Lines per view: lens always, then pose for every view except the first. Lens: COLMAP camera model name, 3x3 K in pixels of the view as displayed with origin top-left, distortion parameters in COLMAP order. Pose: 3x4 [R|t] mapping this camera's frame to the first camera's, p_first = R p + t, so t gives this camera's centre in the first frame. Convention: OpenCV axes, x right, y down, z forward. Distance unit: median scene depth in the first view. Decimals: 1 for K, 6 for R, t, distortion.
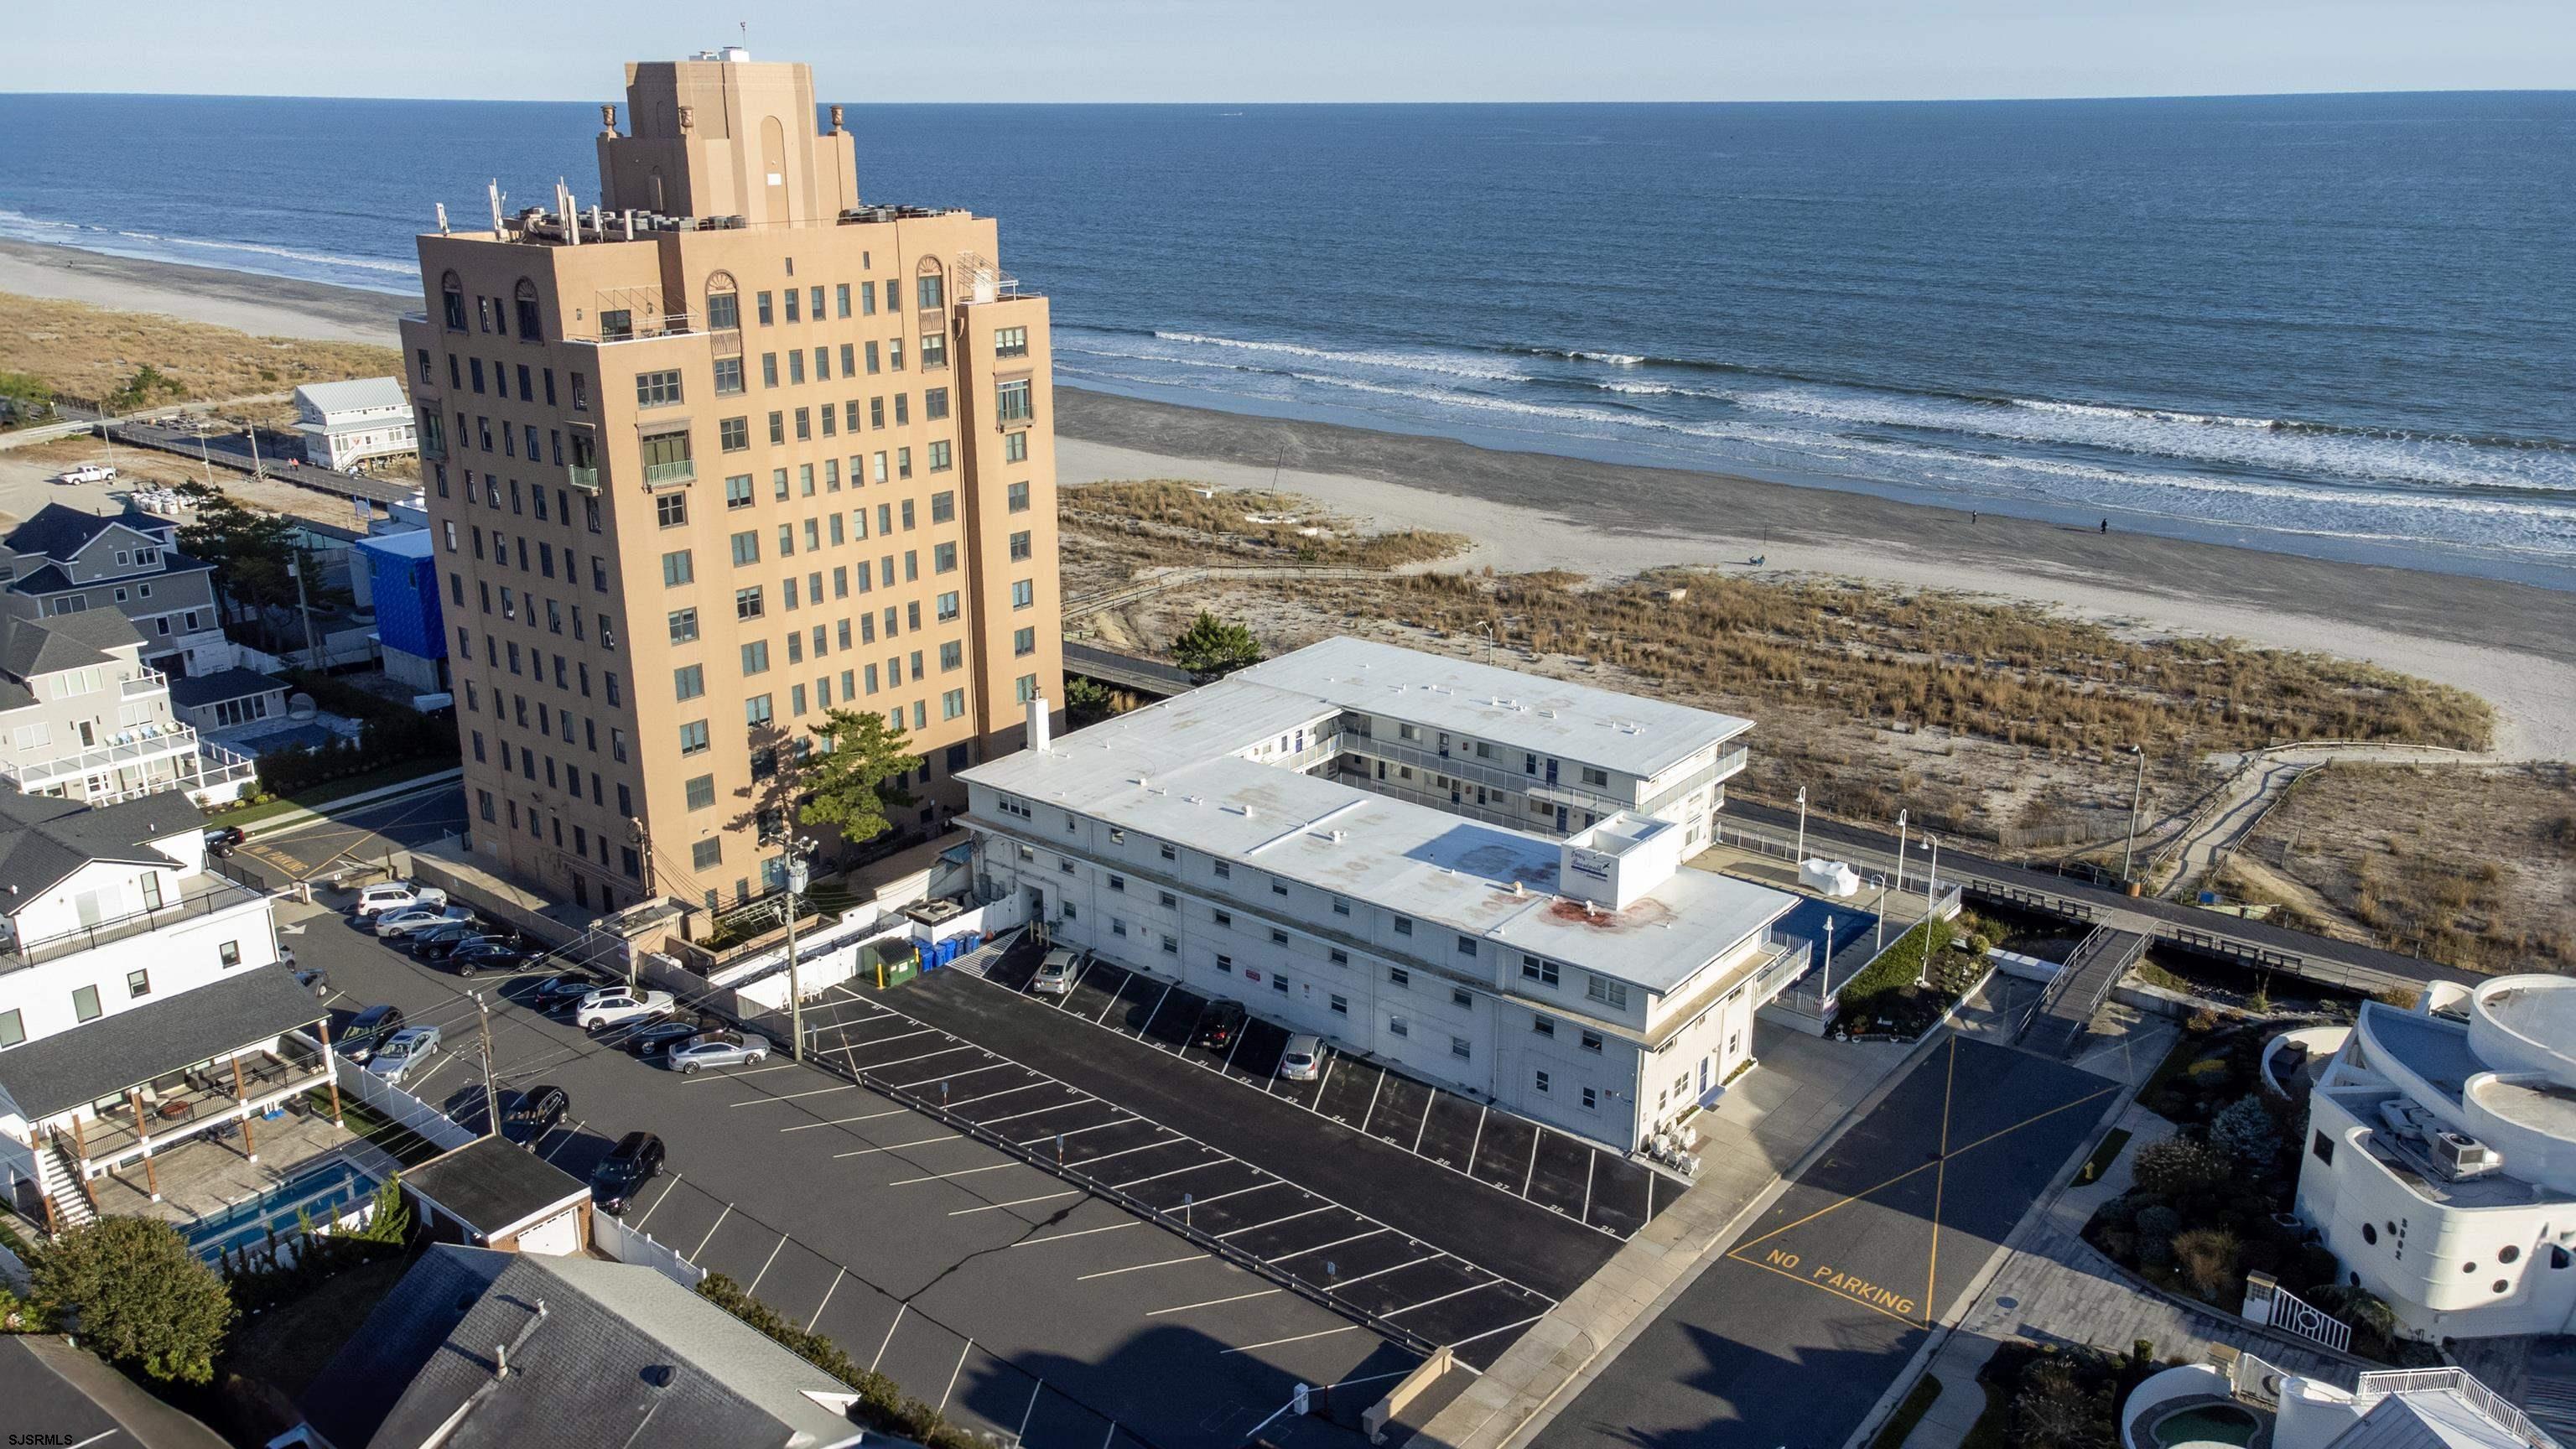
lens RADIAL K [[1911.2, 0, 1280.2], [0, 1911.2, 718.2], [0, 0, 1]] dist [0.047266, 0.013858]
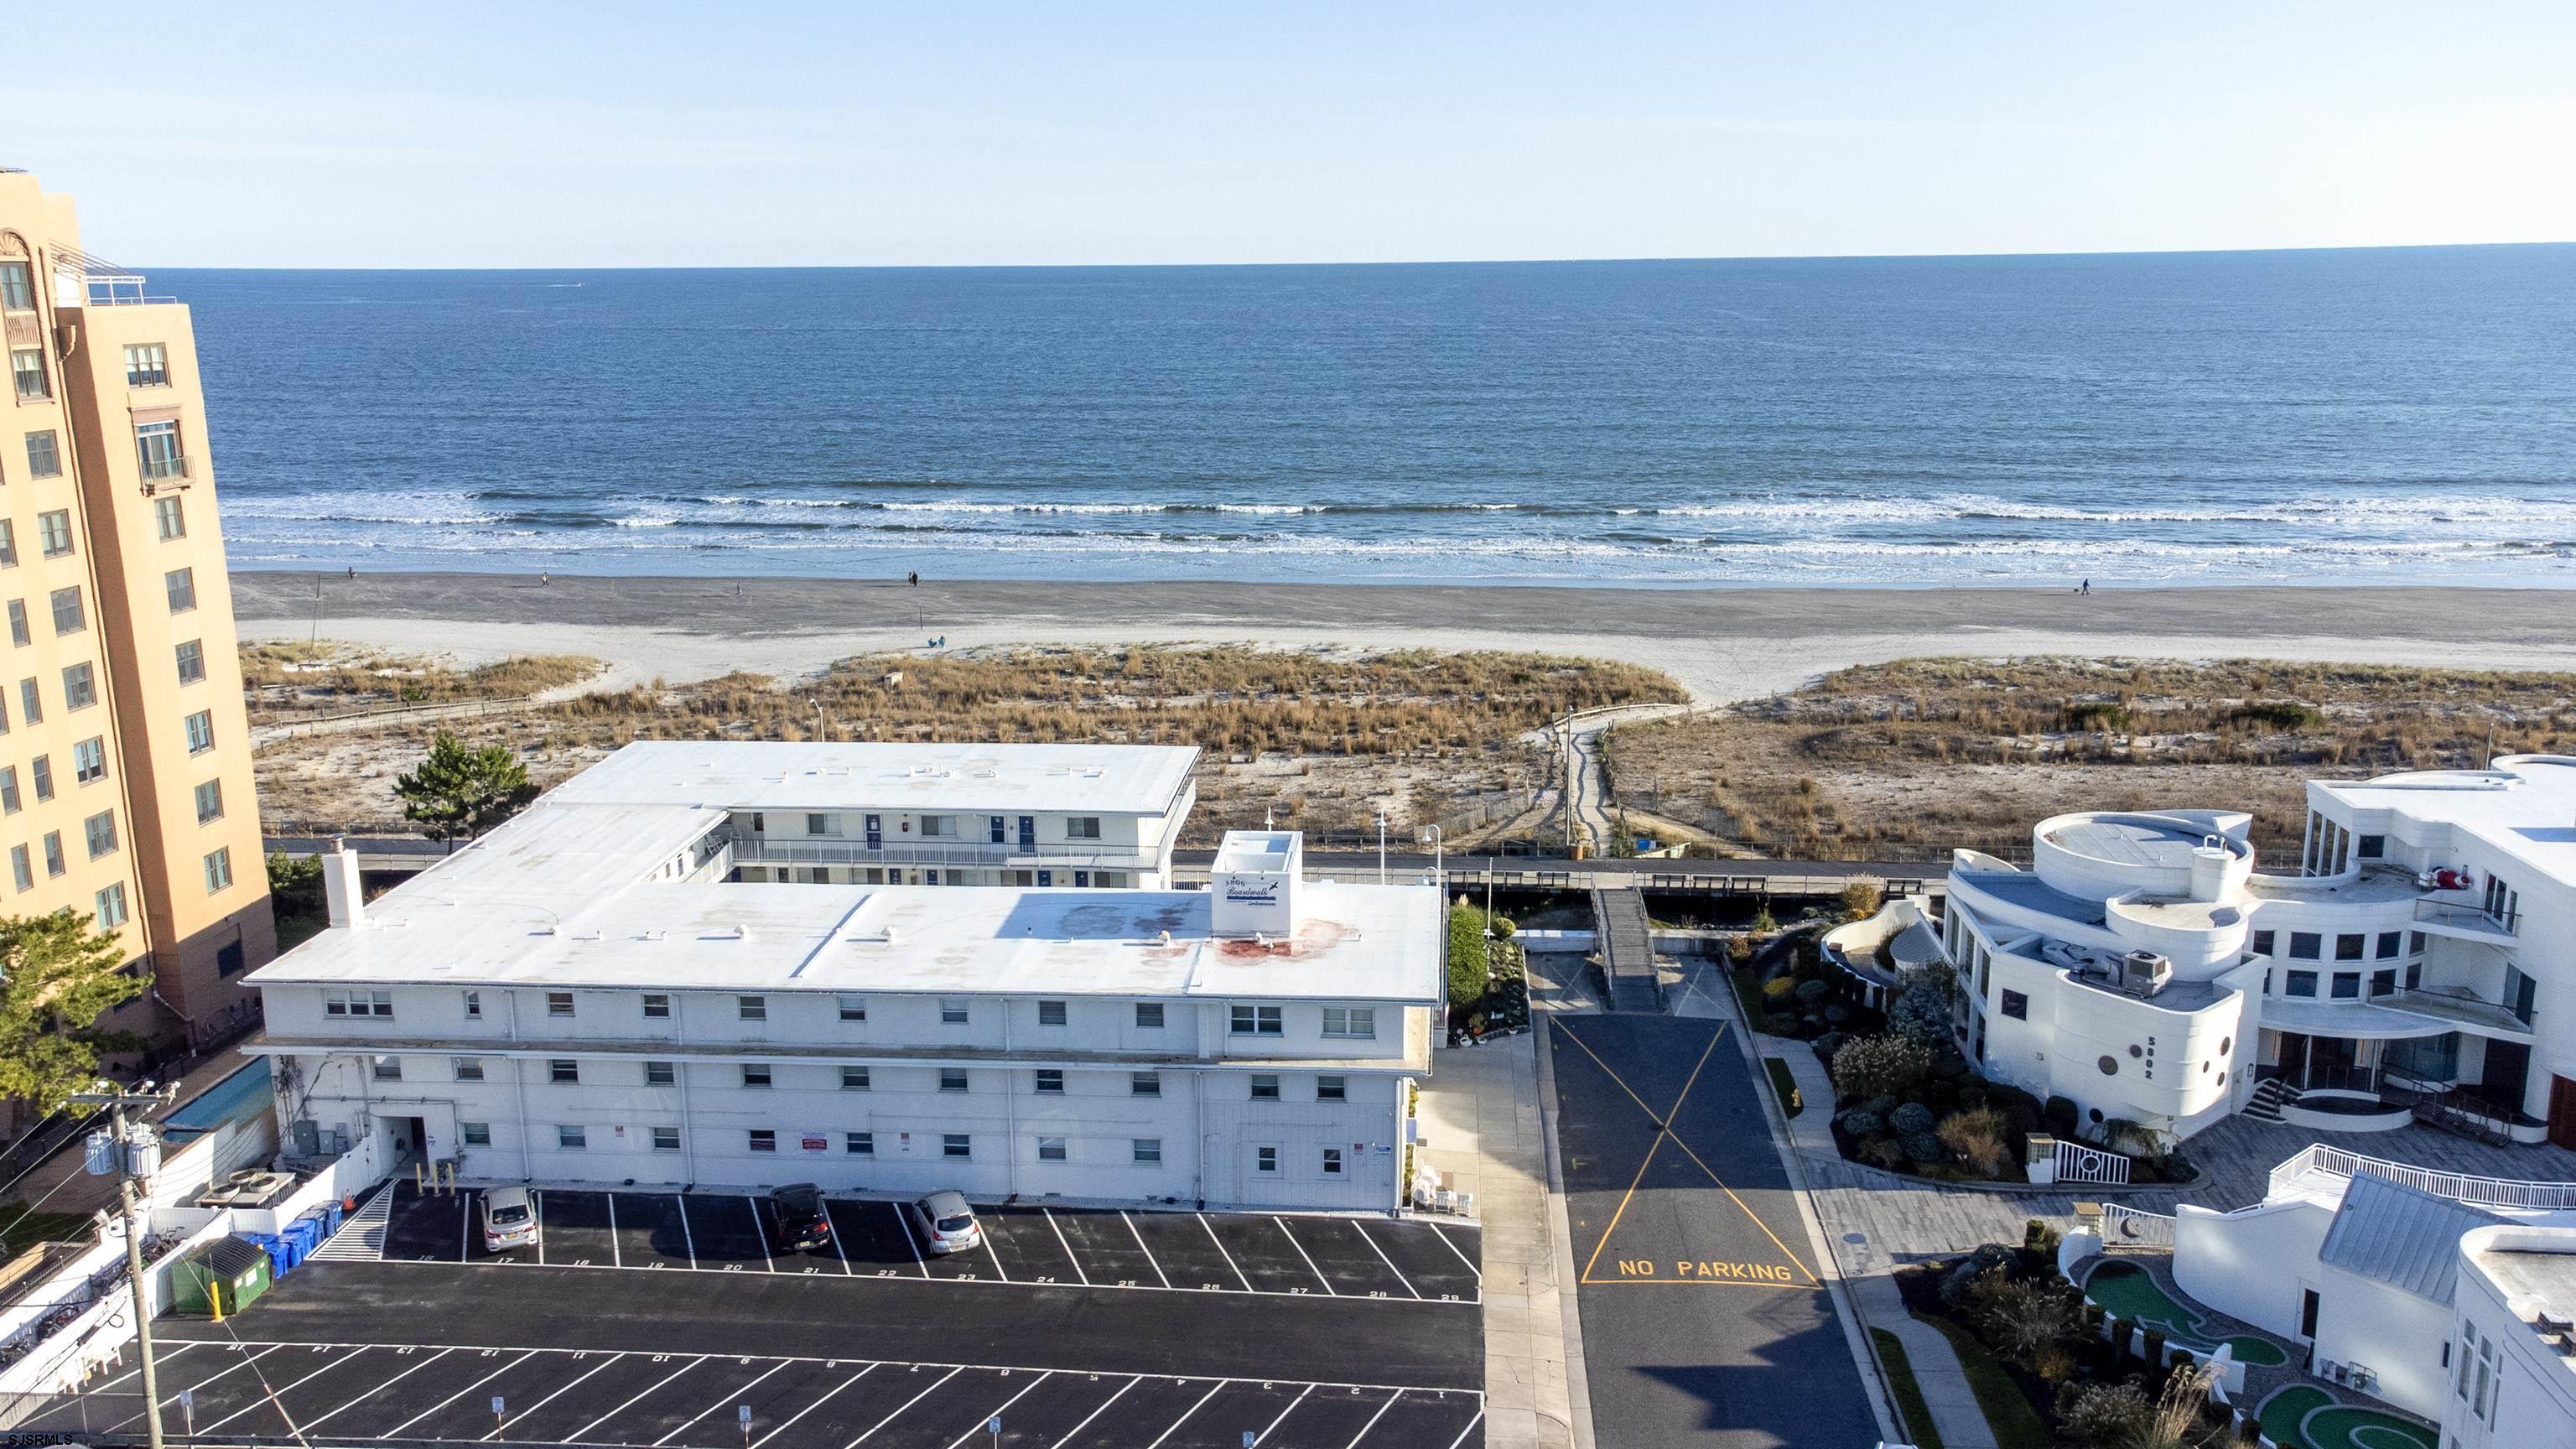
lens RADIAL K [[1980.3, 0, 1283.8], [0, 1980.3, 720.2], [0, 0, 1]] dist [0.044119, 0.014585]
pose [[0.831591, -0.133139, 0.539195, -0.241224], [0.179679, 0.983125, -0.034360, 0.031386], [-0.525521, 0.125456, 0.841480, 0.226106]]
